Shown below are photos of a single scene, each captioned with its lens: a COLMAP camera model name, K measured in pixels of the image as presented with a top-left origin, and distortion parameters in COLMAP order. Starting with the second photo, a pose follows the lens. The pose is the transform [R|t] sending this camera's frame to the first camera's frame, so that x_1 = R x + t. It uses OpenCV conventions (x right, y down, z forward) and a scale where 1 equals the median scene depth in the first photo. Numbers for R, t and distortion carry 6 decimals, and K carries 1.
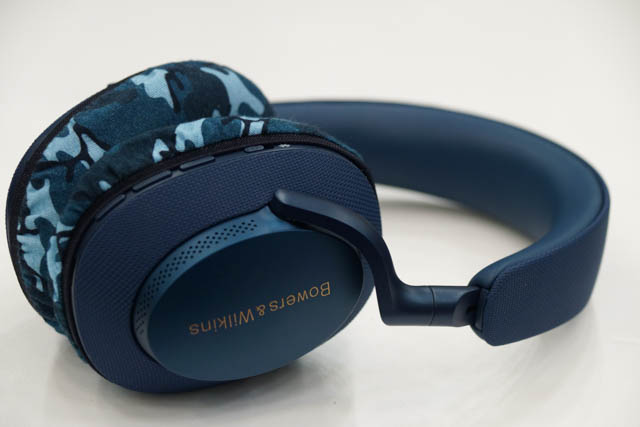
lens RADIAL K [[1721.7, 0, 320.0], [0, 1721.7, 213.5], [0, 0, 1]] dist [0.544477, -0.149943]
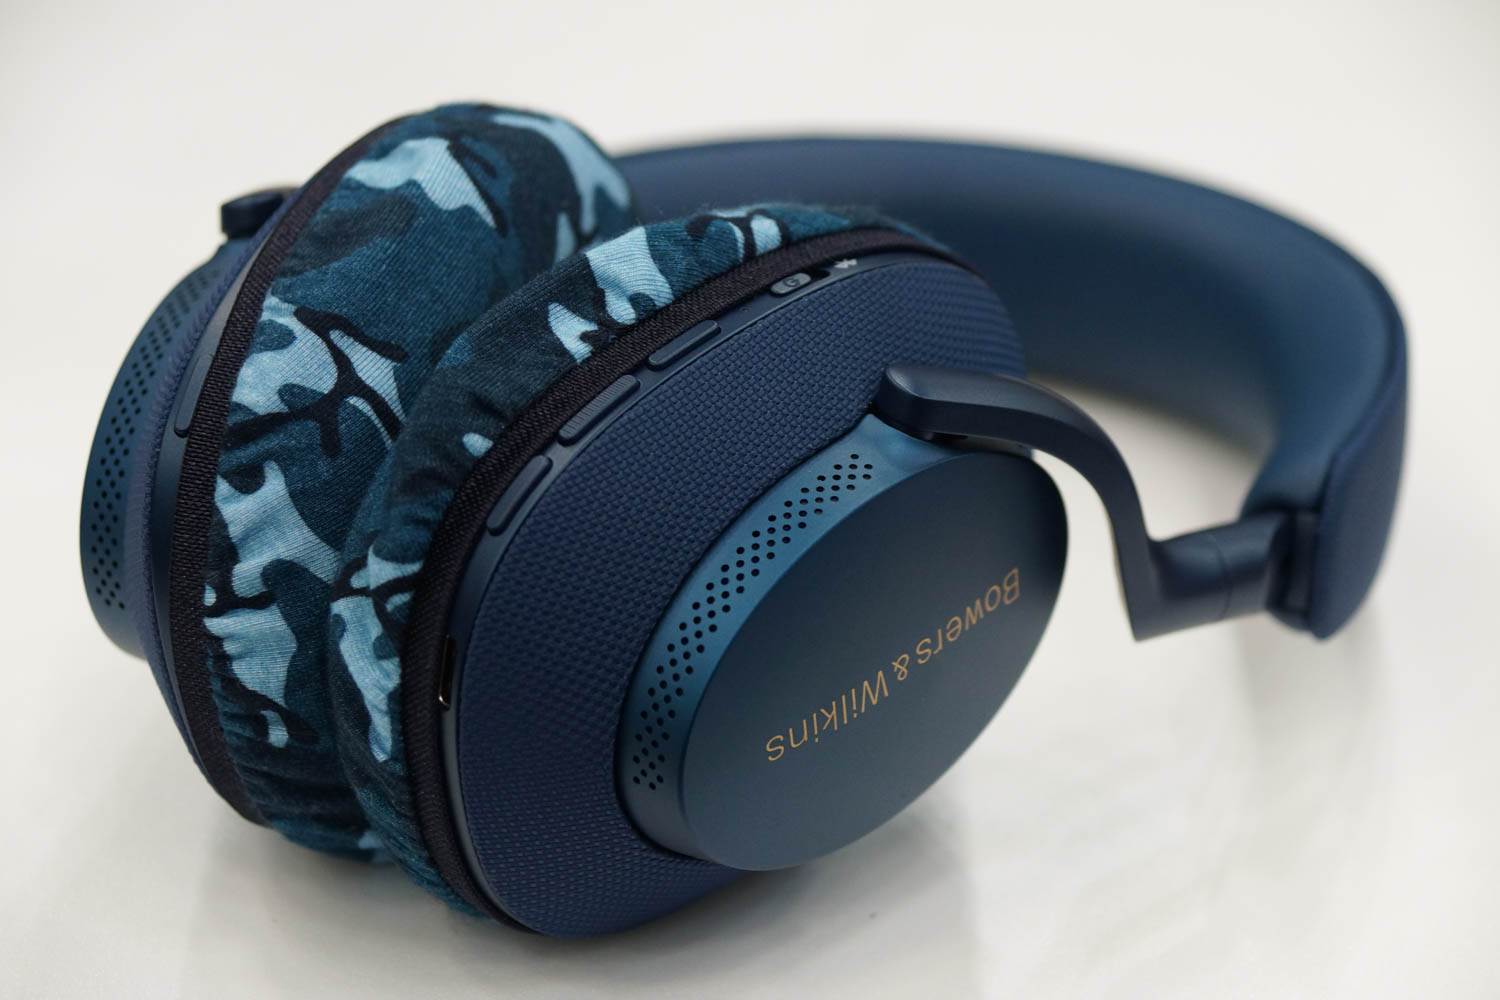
lens RADIAL K [[4035.2, 0, 750.0], [0, 4035.2, 500.0], [0, 0, 1]] dist [0.544477, -0.149943]
pose [[0.923967, -0.202117, 0.324705, -0.364302], [0.192341, 0.979349, 0.062290, -0.048619], [-0.330589, 0.004900, 0.943762, 0.106639]]
